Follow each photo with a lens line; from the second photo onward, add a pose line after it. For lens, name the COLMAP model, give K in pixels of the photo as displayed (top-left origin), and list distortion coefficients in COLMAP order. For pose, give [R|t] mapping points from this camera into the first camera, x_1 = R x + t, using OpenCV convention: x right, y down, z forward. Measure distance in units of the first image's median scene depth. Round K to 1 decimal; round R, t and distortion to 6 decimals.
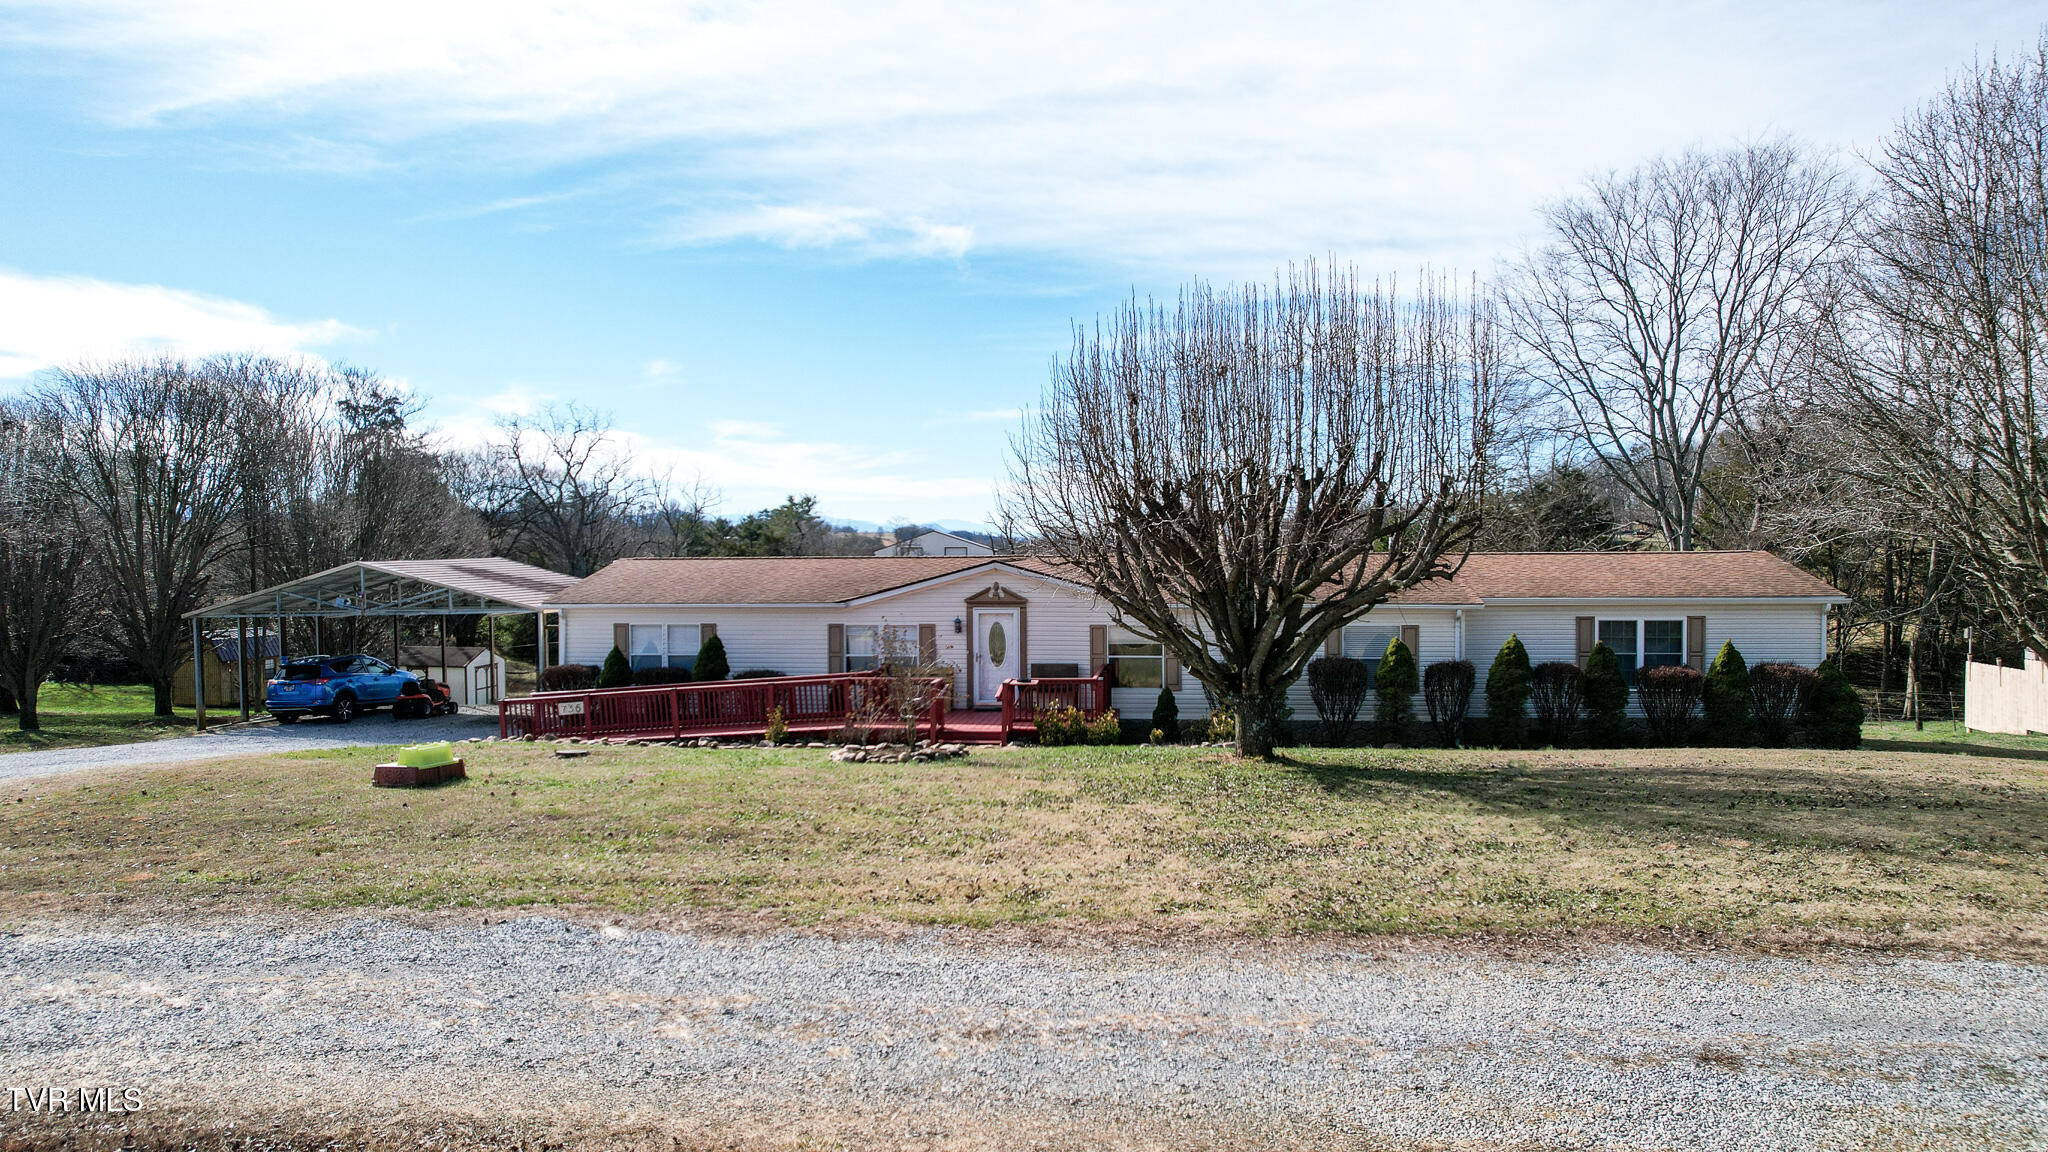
lens RADIAL K [[1299.7, 0, 1025.7], [0, 1299.7, 582.1], [0, 0, 1]] dist [-0.069565, 0.062507]
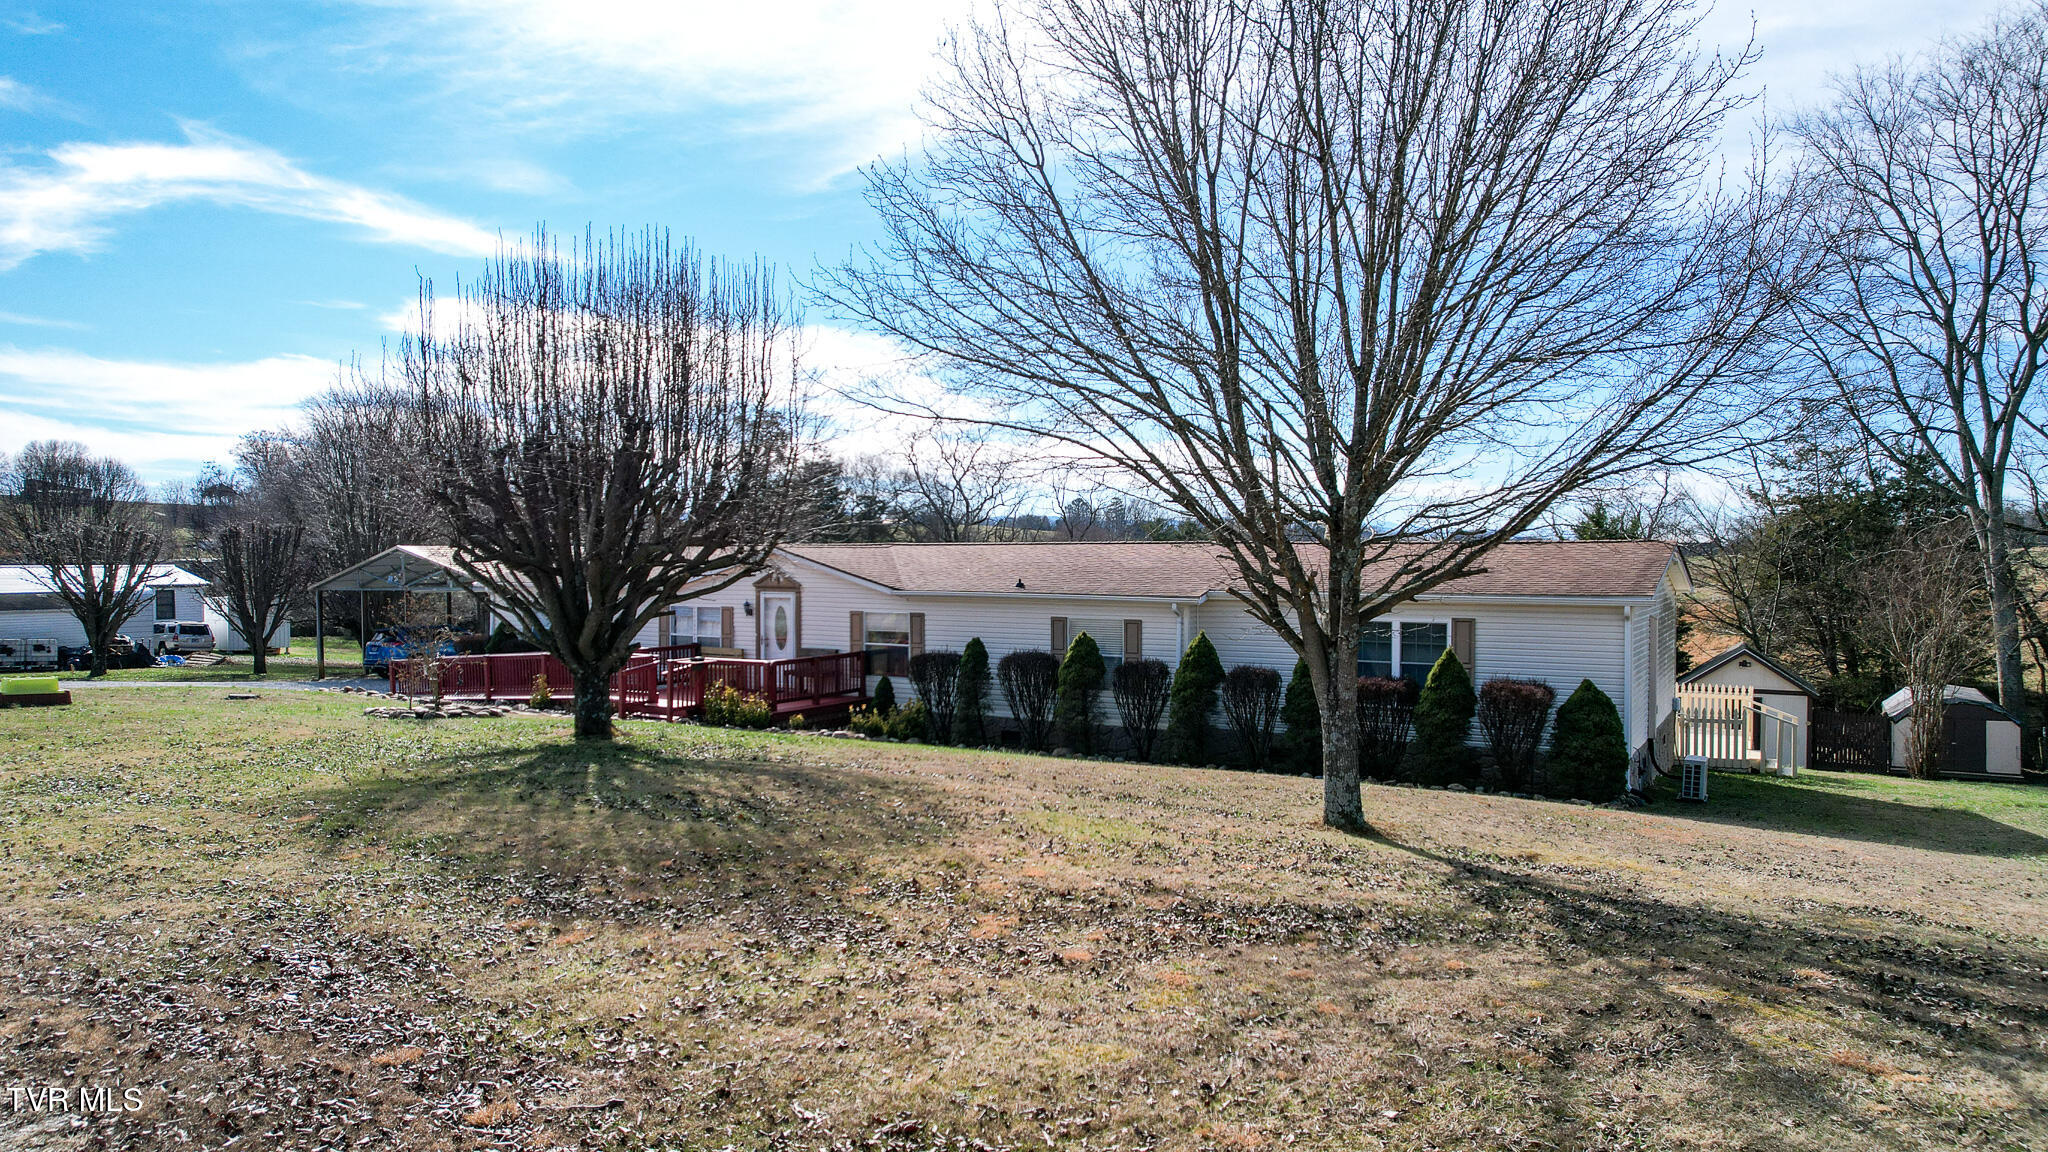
lens RADIAL K [[1307.3, 0, 1025.5], [0, 1307.3, 577.8], [0, 0, 1]] dist [-0.076570, 0.068723]
pose [[0.924069, 0.015933, -0.381894, 0.584720], [-0.017127, 0.999853, 0.000273, 0.004843], [0.381843, 0.006289, 0.924206, 0.127021]]
